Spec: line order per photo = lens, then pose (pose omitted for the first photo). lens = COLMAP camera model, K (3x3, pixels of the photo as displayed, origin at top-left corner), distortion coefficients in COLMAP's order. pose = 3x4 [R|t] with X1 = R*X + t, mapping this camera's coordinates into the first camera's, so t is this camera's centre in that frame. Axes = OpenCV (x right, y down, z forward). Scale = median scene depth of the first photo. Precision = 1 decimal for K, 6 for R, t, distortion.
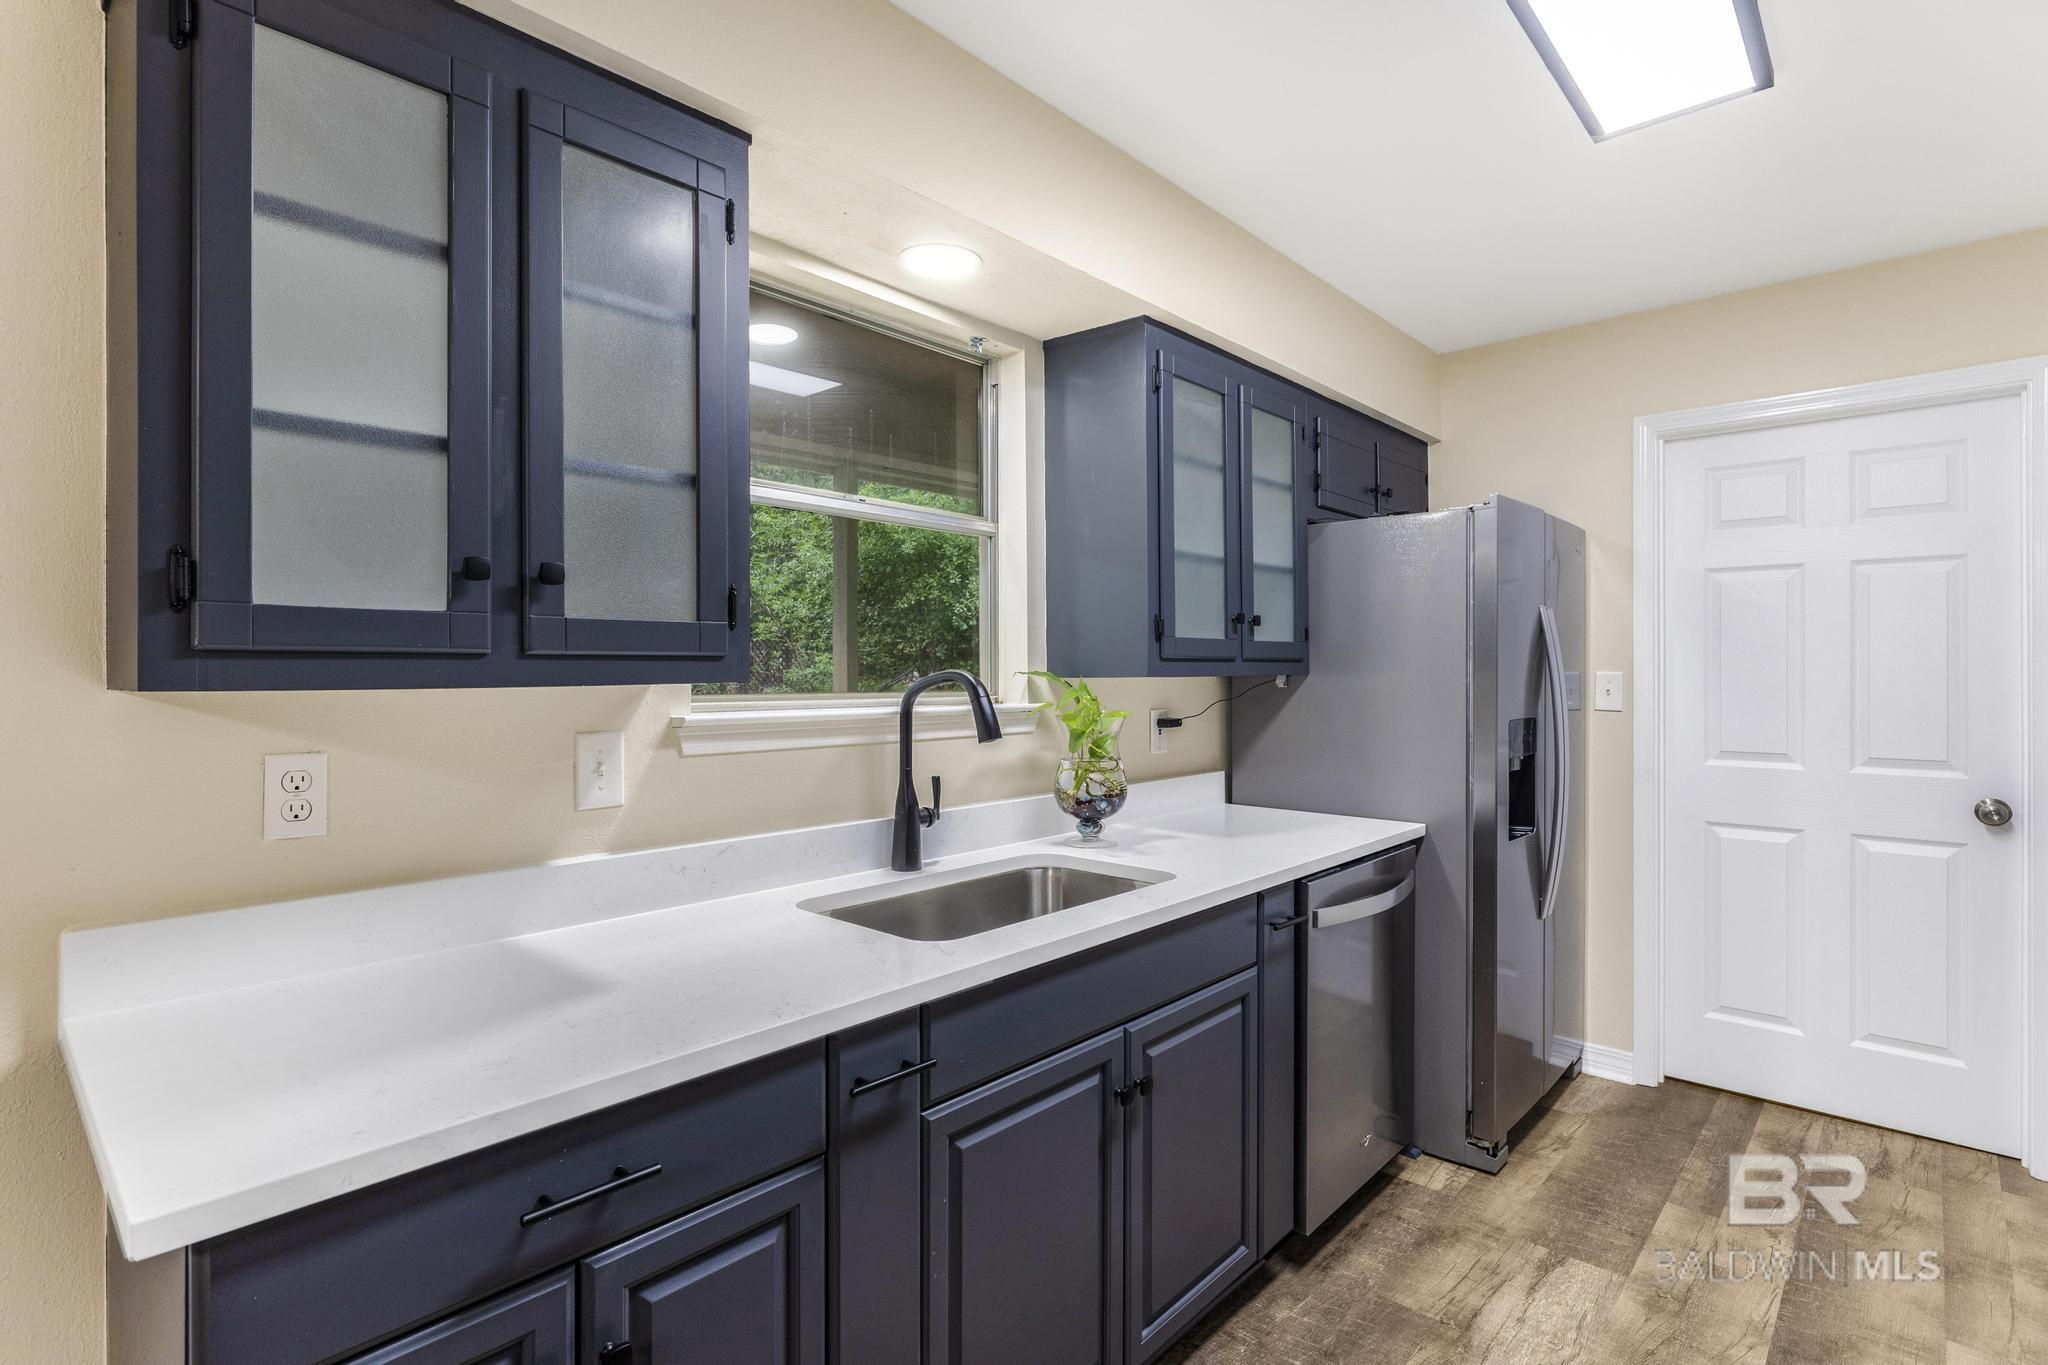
lens RADIAL K [[966.4, 0, 1031.3], [0, 966.4, 667.9], [0, 0, 1]] dist [-0.004532, 0.000429]
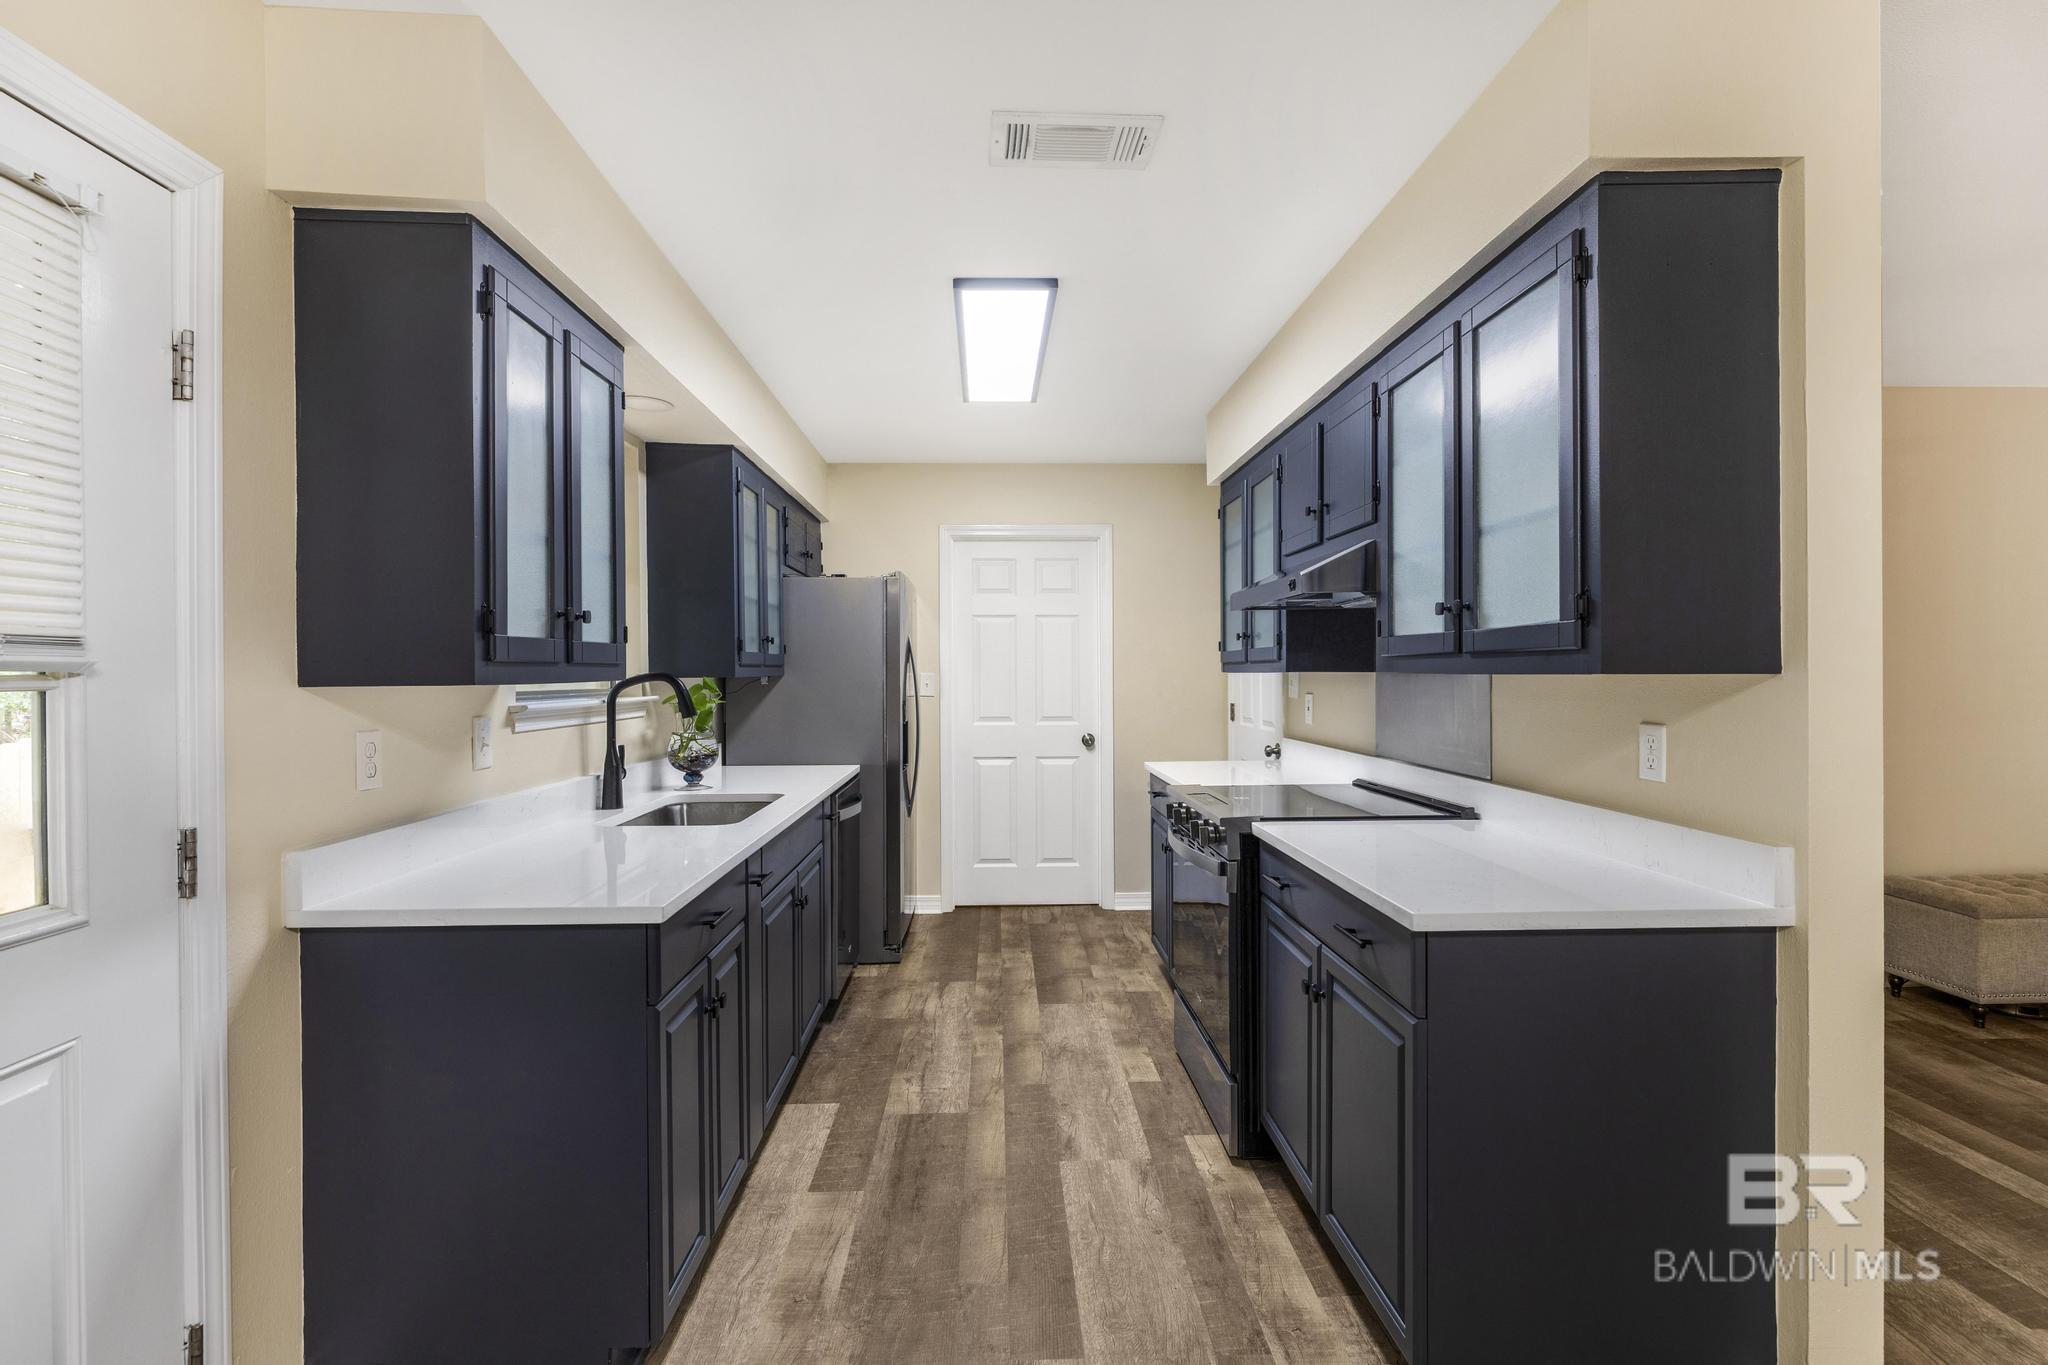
lens RADIAL K [[966.4, 0, 1009.7], [0, 966.4, 661.5], [0, 0, 1]] dist [-0.004532, 0.000429]
pose [[0.717114, 0.006004, 0.696930, -0.629164], [0.000891, 0.999954, -0.009531, -0.000378], [-0.696955, 0.007456, 0.717076, -0.413553]]
